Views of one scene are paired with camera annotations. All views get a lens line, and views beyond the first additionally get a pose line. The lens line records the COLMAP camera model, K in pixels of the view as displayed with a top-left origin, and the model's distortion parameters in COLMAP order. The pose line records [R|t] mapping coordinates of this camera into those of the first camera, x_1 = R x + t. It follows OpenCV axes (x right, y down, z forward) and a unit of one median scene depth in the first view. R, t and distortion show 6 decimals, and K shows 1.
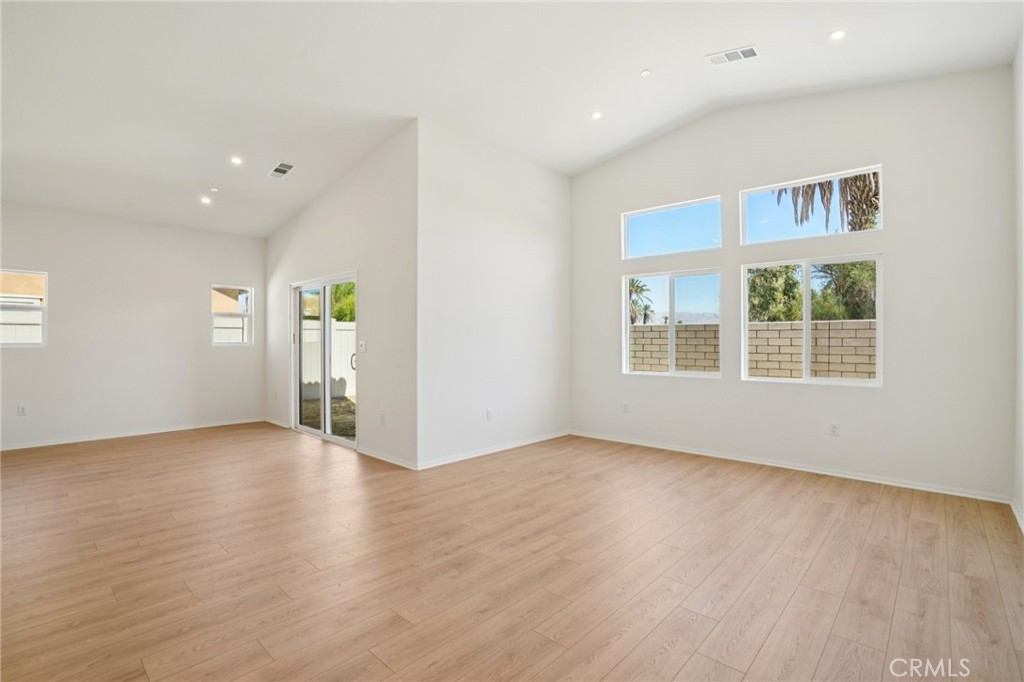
lens RADIAL K [[475.1, 0, 508.1], [0, 475.1, 335.2], [0, 0, 1]] dist [-0.044964, 0.013571]
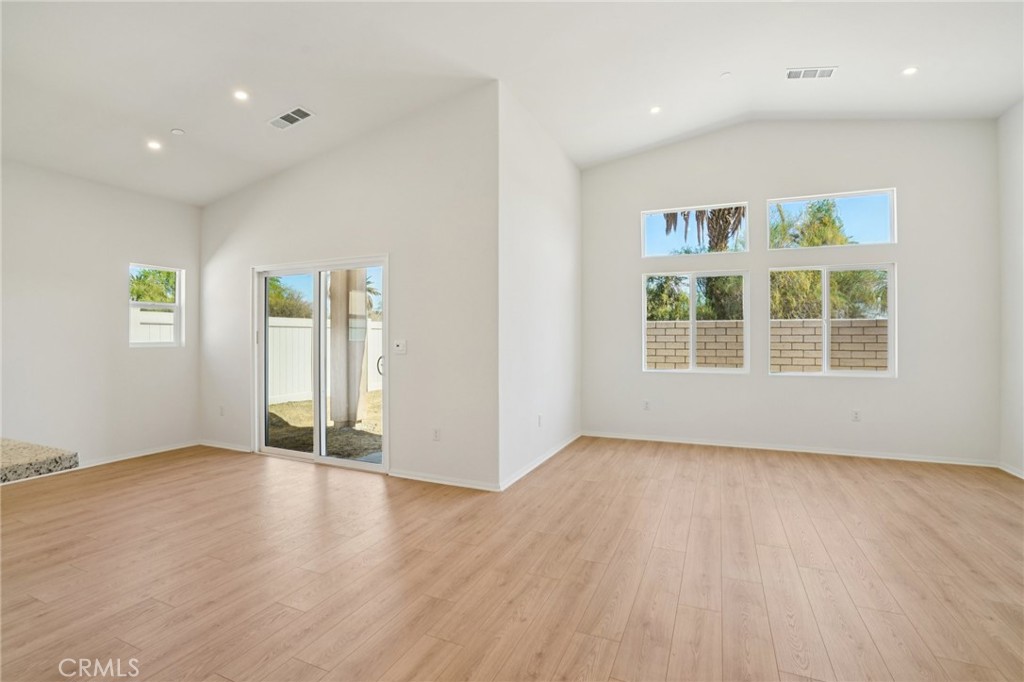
lens RADIAL K [[475.1, 0, 504.9], [0, 475.1, 332.8], [0, 0, 1]] dist [-0.044964, 0.013571]
pose [[0.946823, 0.000758, 0.321755, -0.413649], [-0.001003, 0.999999, 0.000595, -0.001352], [-0.321754, -0.000886, 0.946823, 0.168496]]
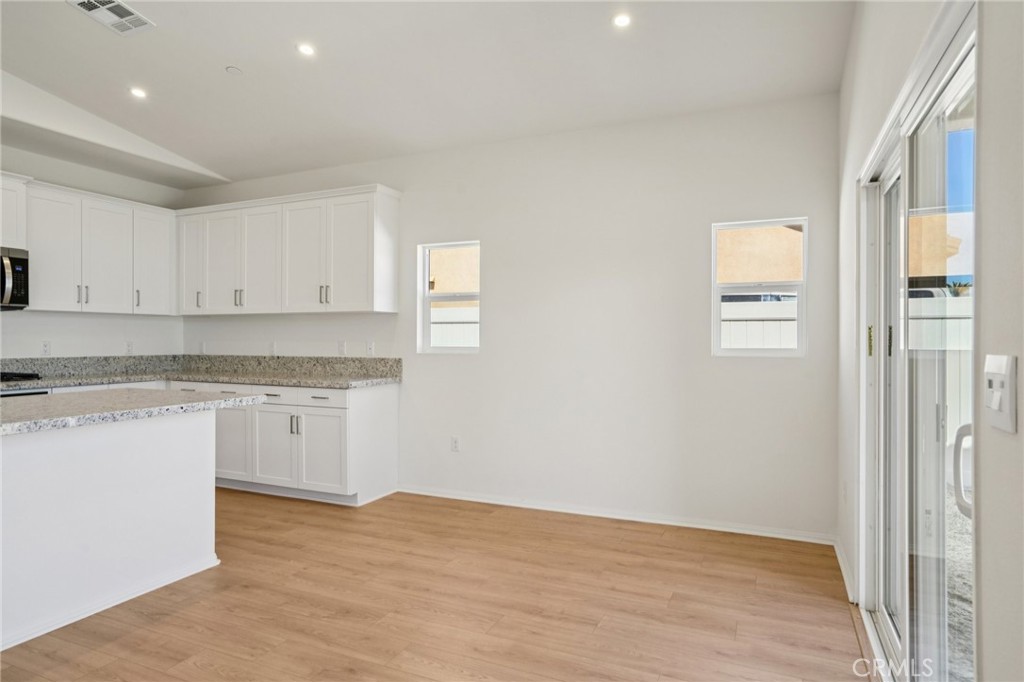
lens RADIAL K [[595.7, 0, 506.0], [0, 595.7, 342.0], [0, 0, 1]] dist [-0.004978, -0.000727]
pose [[0.318402, 0.001302, -0.947955, -0.178317], [0.009000, 0.999950, 0.004397, 0.005673], [0.947913, -0.009932, 0.318374, 0.815877]]
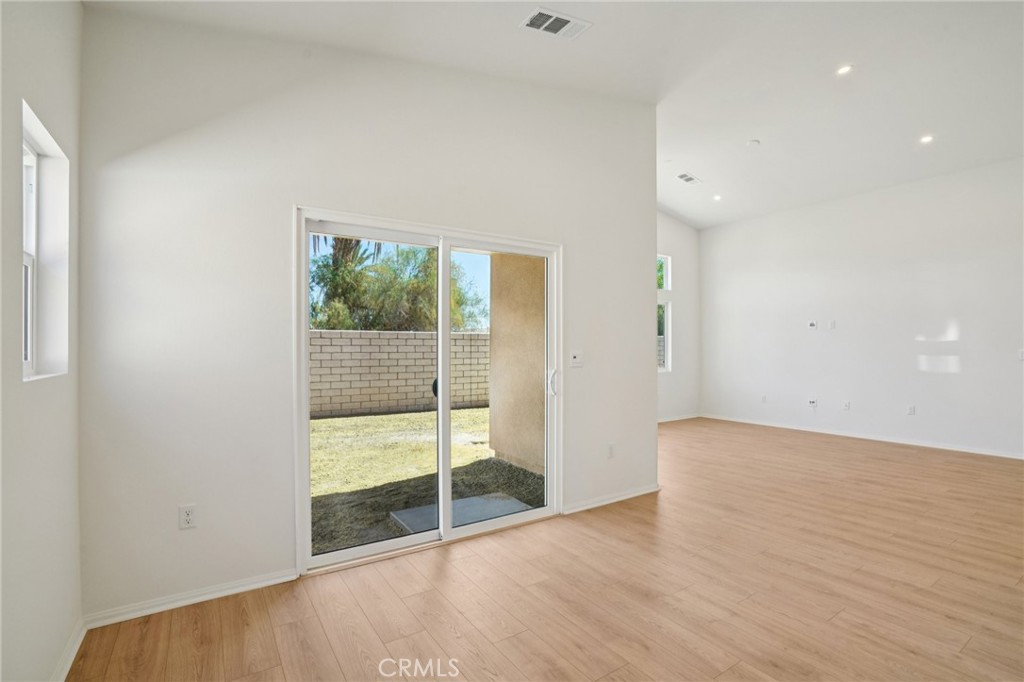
lens RADIAL K [[475.1, 0, 509.1], [0, 475.1, 347.4], [0, 0, 1]] dist [-0.044964, 0.013571]
pose [[0.233228, -0.002800, 0.972418, -1.044091], [-0.007836, 0.999958, 0.004759, 0.005407], [-0.972391, -0.008730, 0.233196, 0.966966]]
